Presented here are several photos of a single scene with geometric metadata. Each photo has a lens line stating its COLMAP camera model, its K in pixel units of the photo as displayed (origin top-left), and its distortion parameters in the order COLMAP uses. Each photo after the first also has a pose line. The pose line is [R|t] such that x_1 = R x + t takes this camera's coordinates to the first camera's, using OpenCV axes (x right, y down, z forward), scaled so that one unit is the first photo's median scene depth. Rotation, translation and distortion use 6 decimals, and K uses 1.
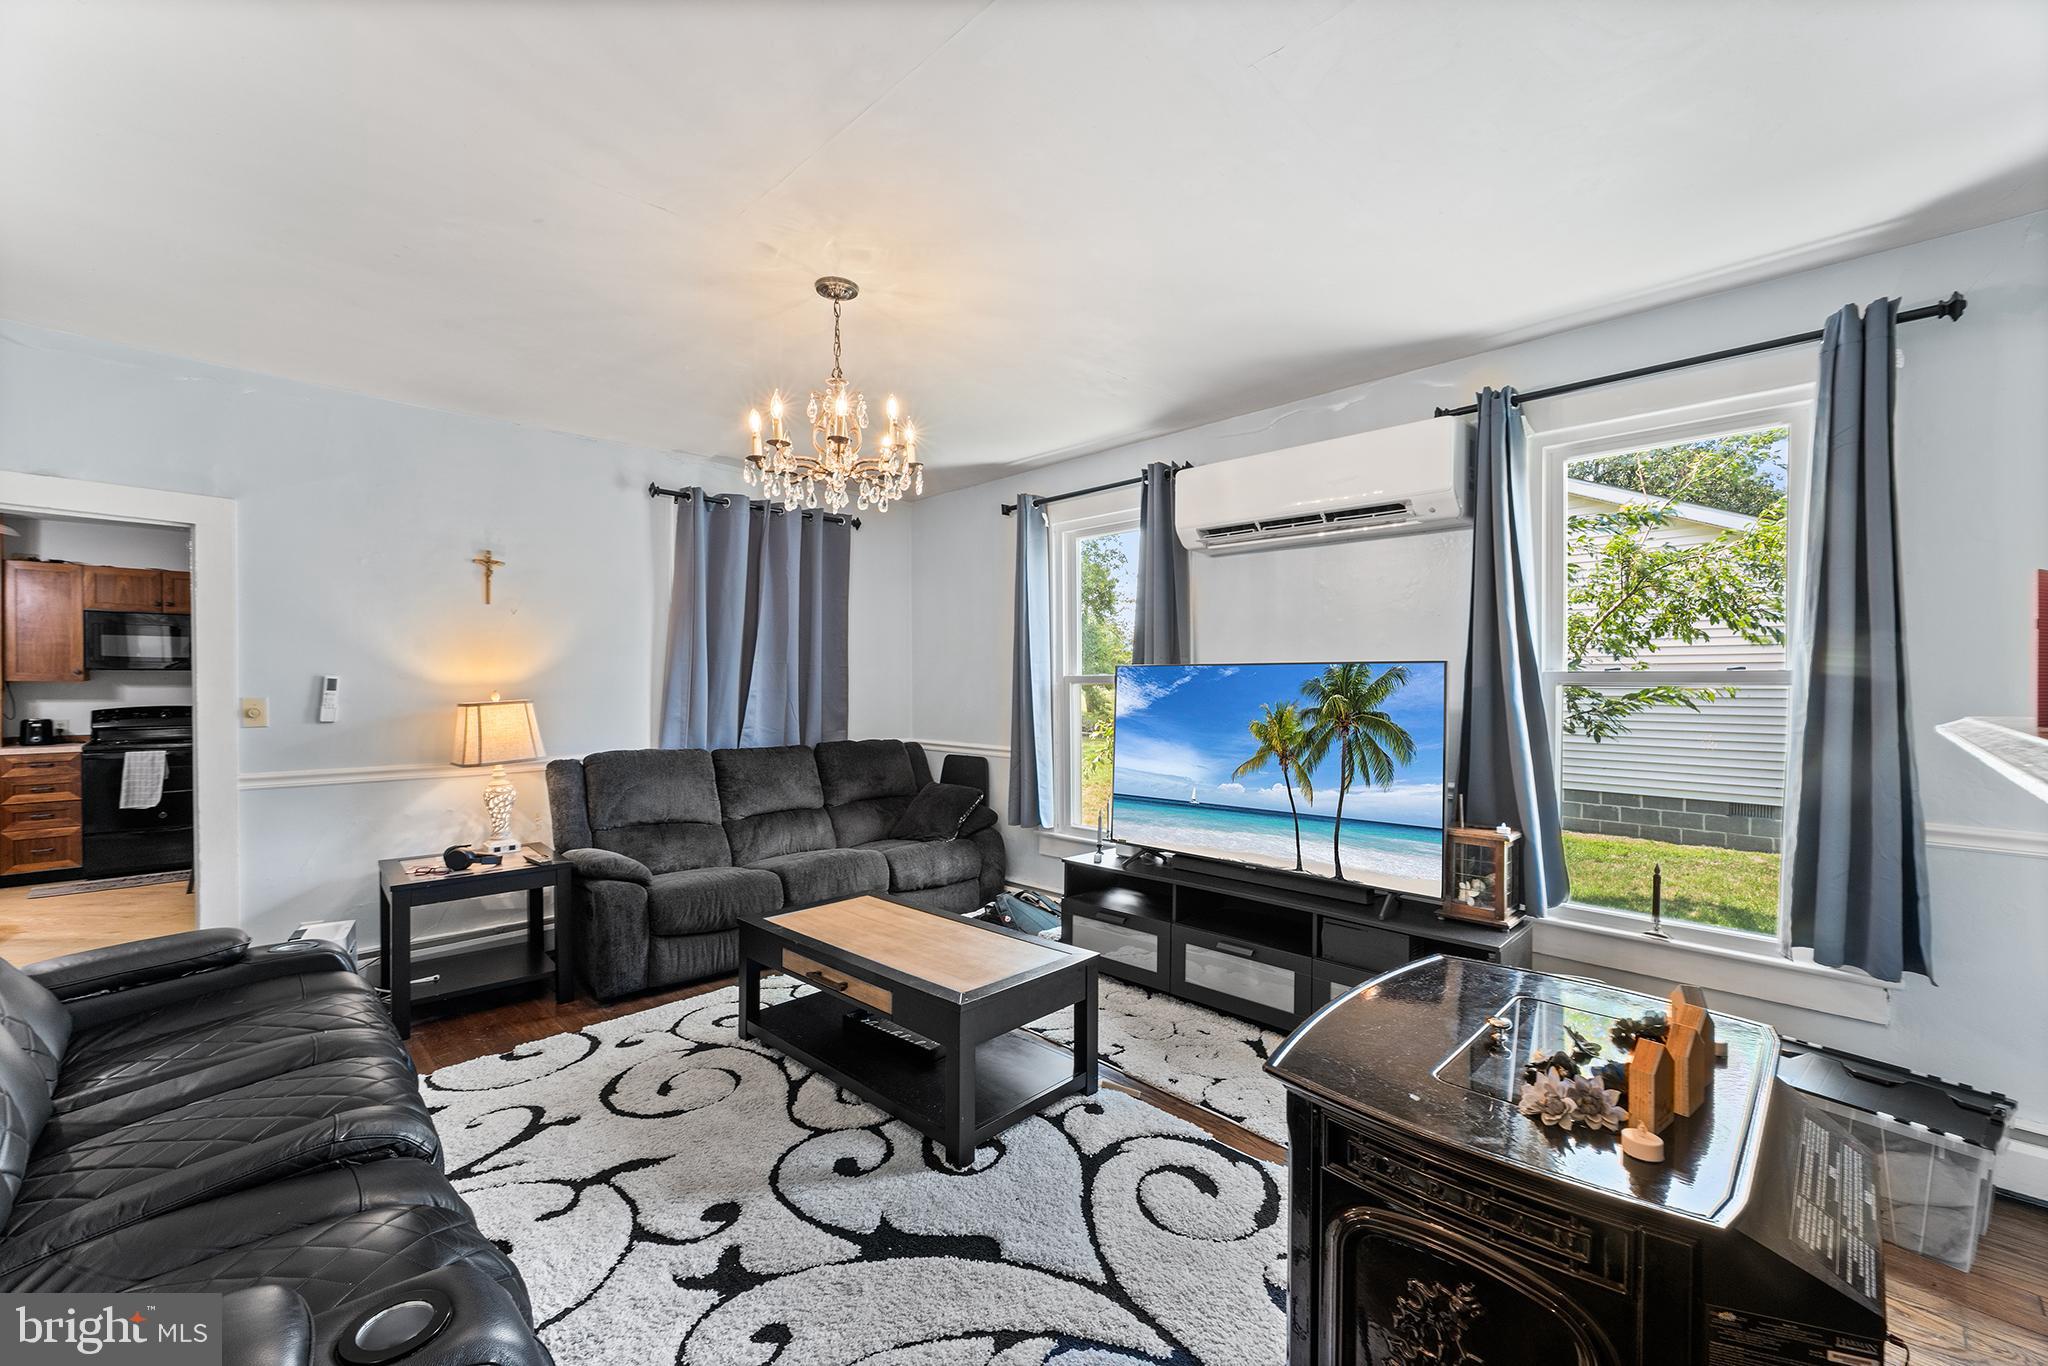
lens RADIAL K [[821.7, 0, 1028.6], [0, 821.7, 687.1], [0, 0, 1]] dist [-0.001971, -0.000038]
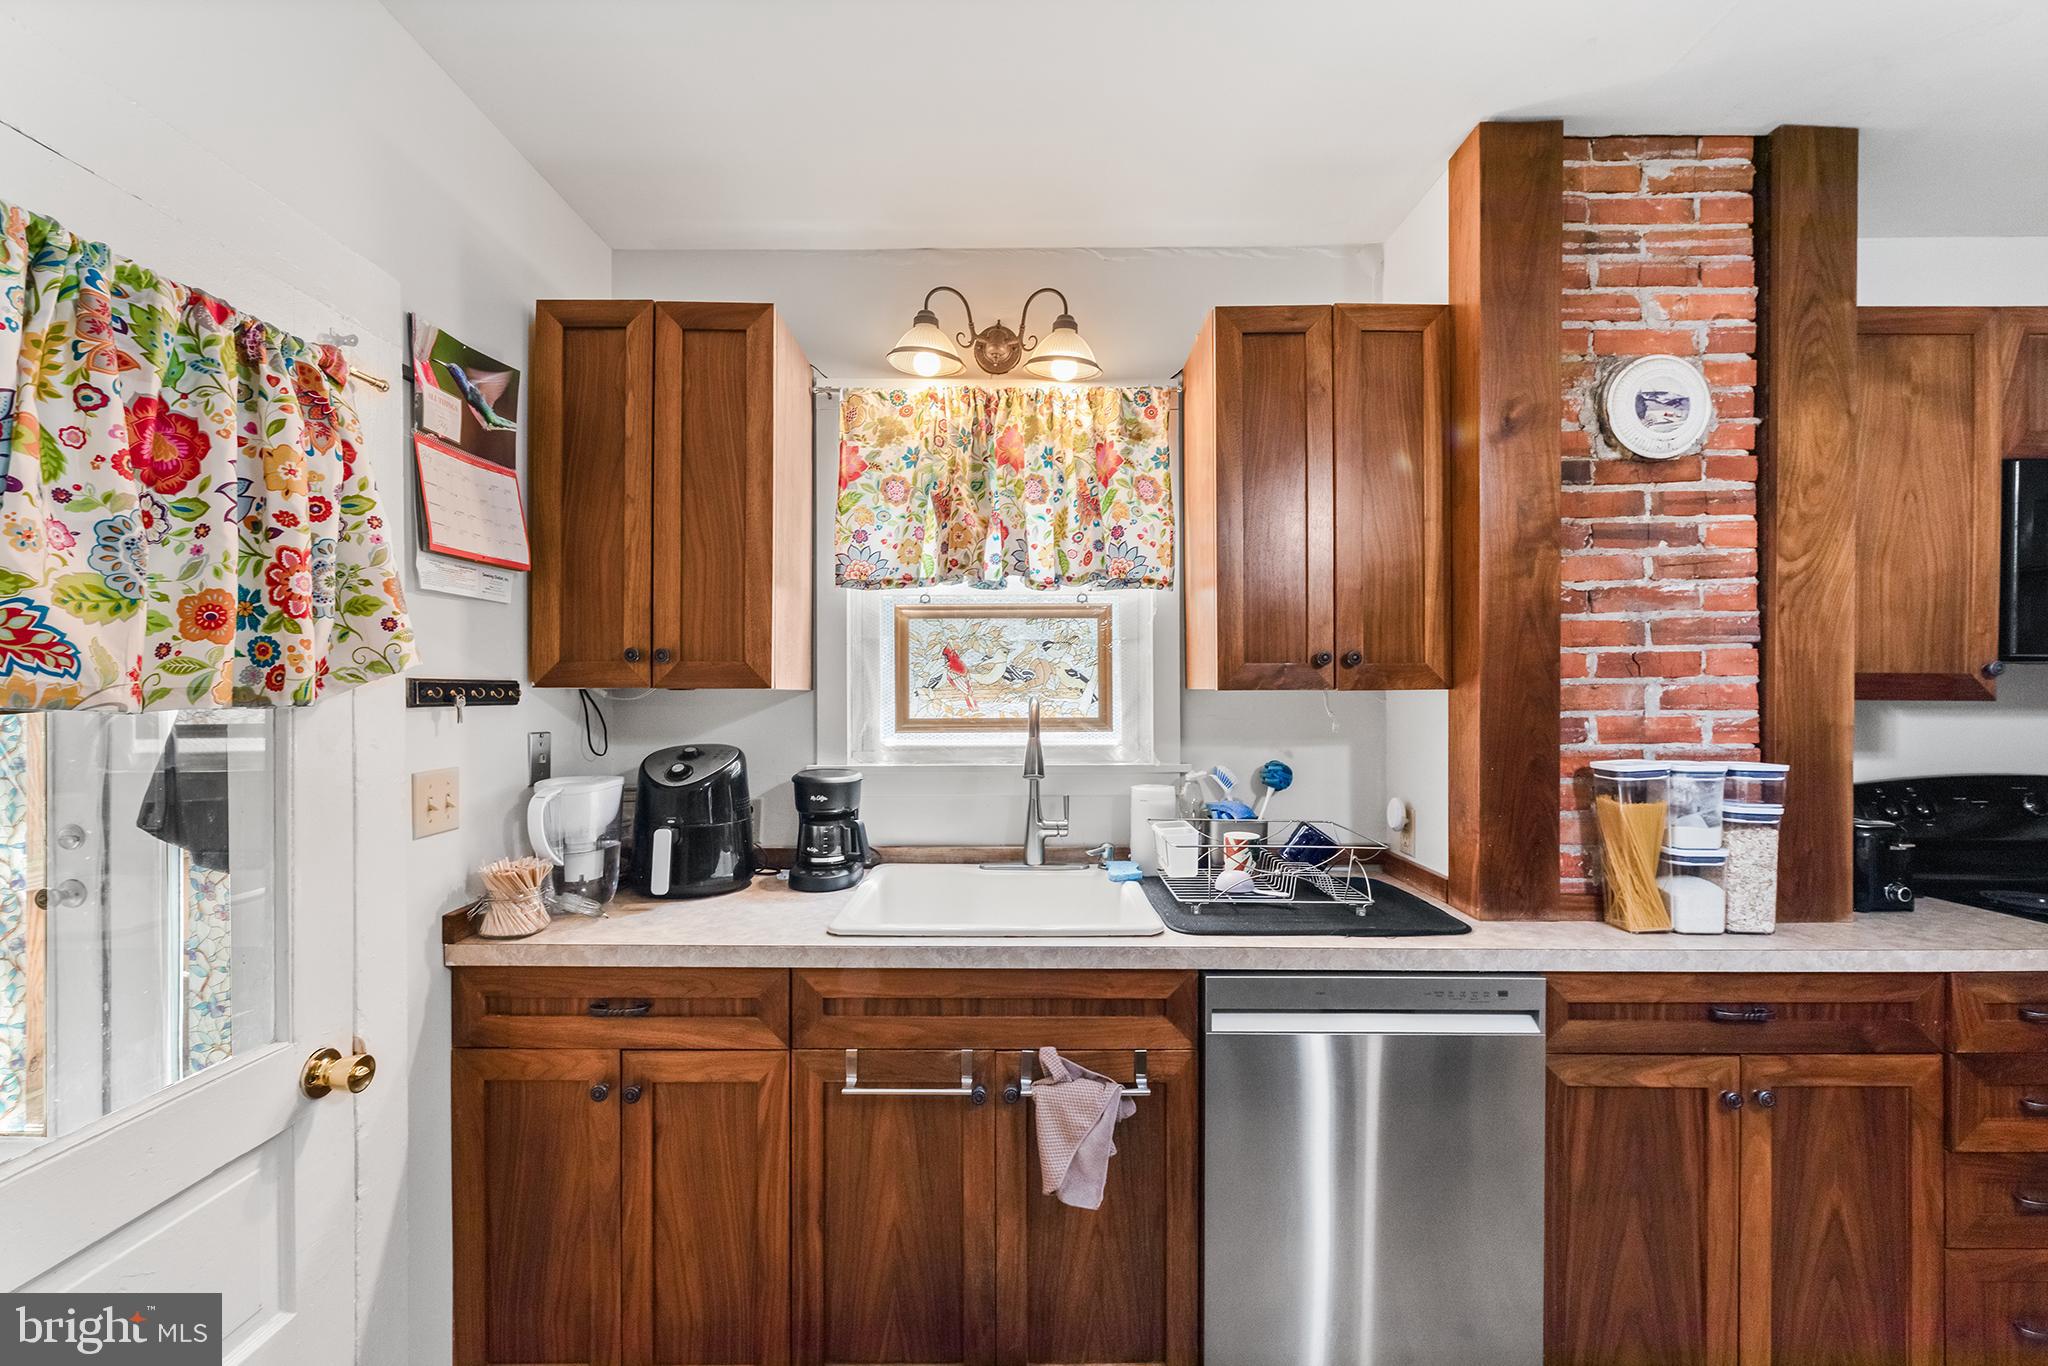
lens RADIAL K [[849.2, 0, 1036.8], [0, 849.2, 687.4], [0, 0, 1]] dist [-0.001565, -0.000038]
pose [[0.707235, -0.001192, -0.706977, -1.799153], [-0.004147, 0.999974, -0.005834, -0.013009], [0.706966, 0.007058, 0.707212, 0.821552]]
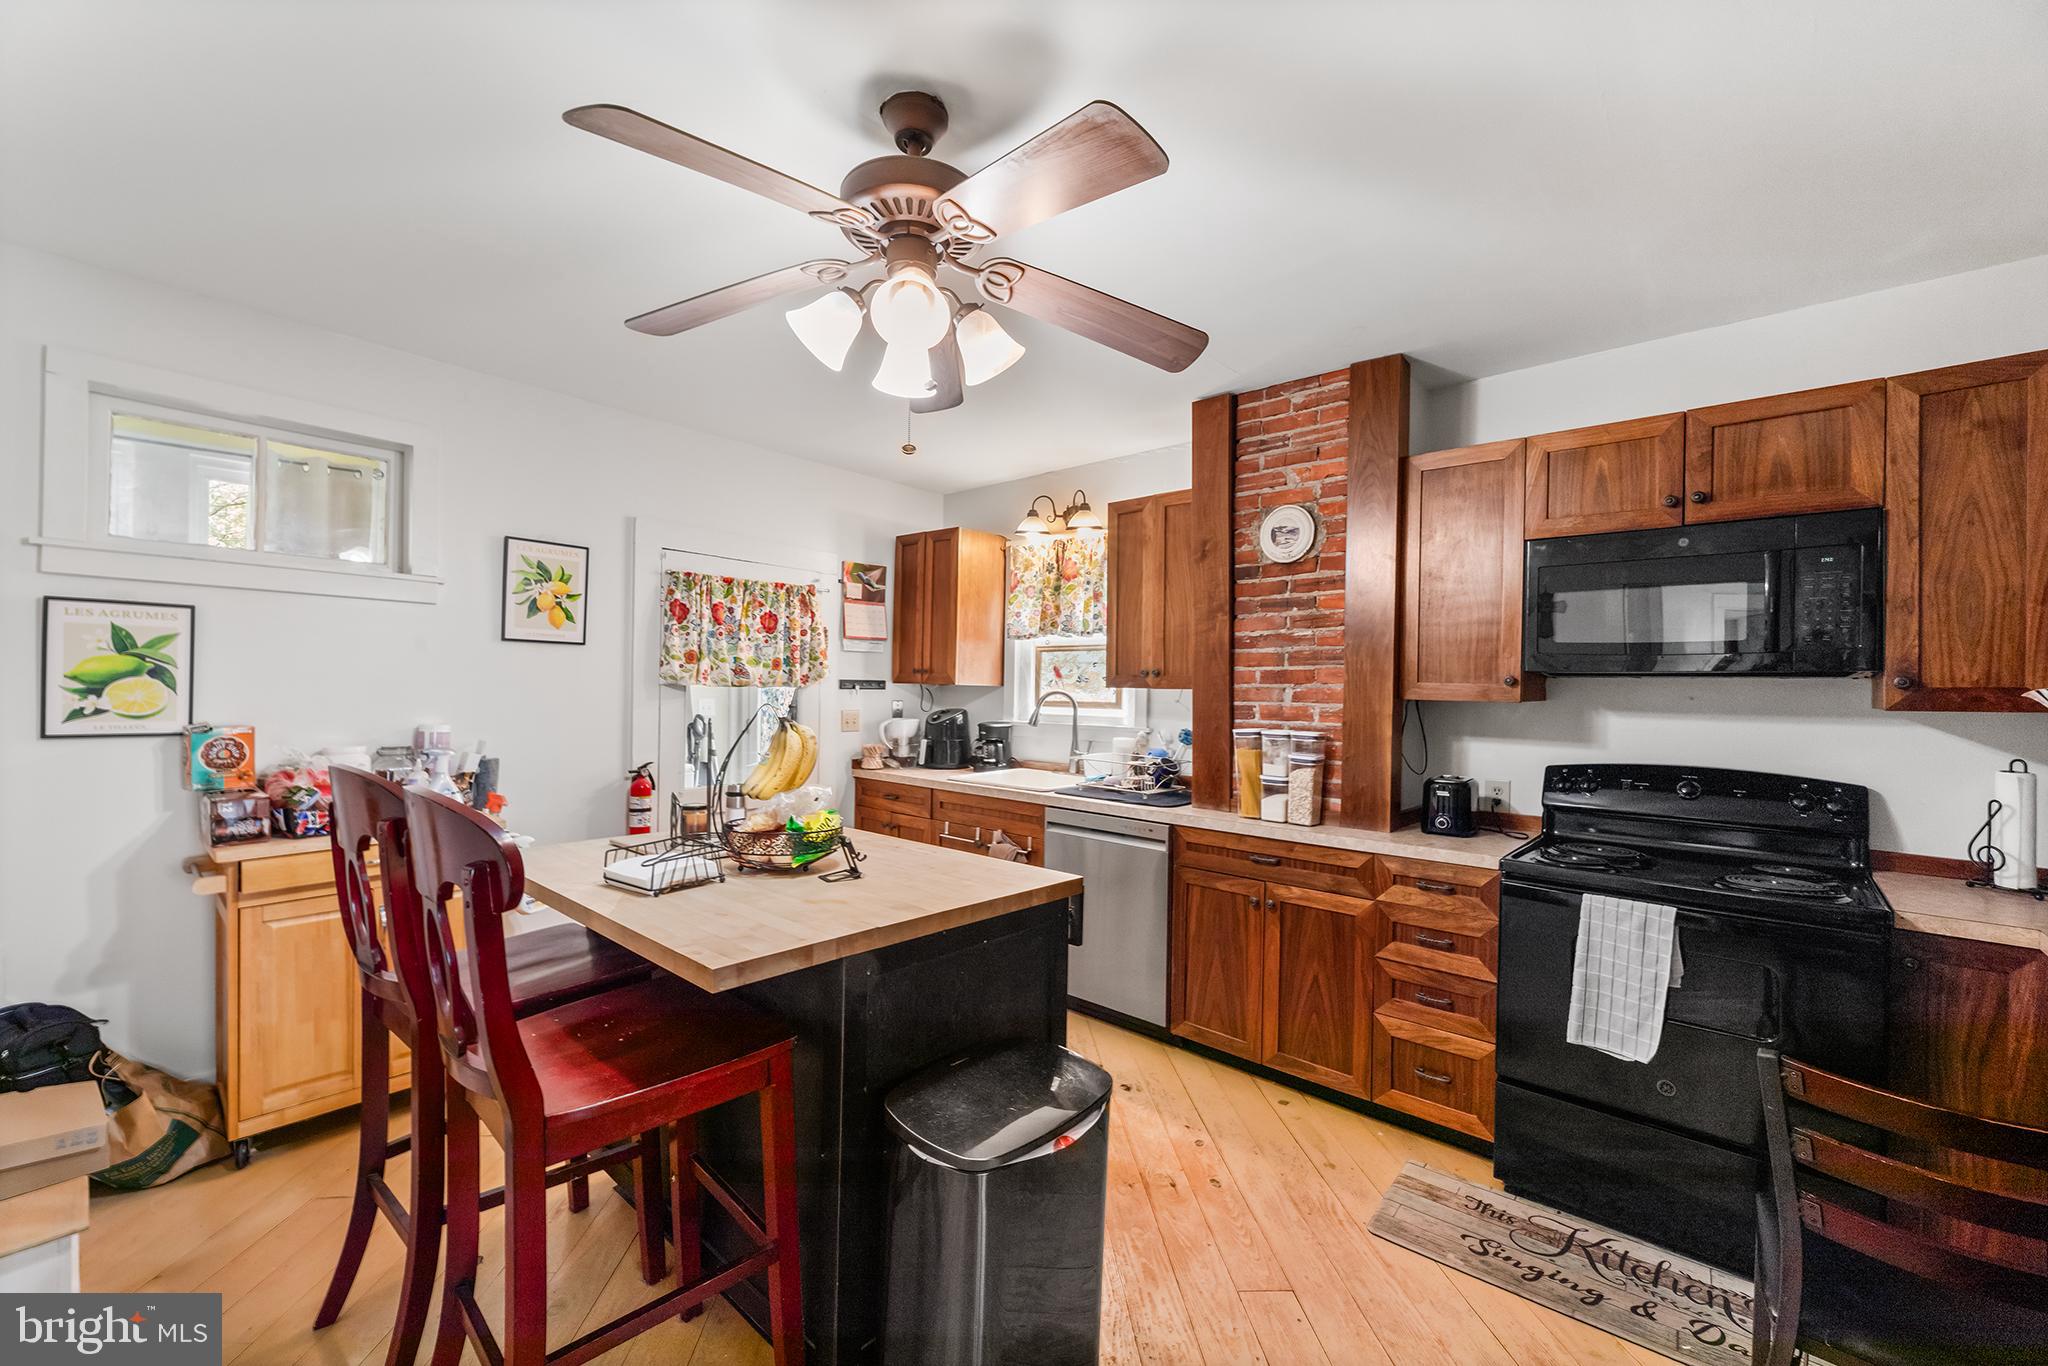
lens RADIAL K [[827.3, 0, 1025.0], [0, 827.3, 686.6], [0, 0, 1]] dist [0.000489, 0.000298]
pose [[0.057133, 0.002720, -0.998363, -1.106446], [-0.021727, 0.999763, 0.001481, -0.015538], [0.998130, 0.021607, 0.057178, 1.080648]]
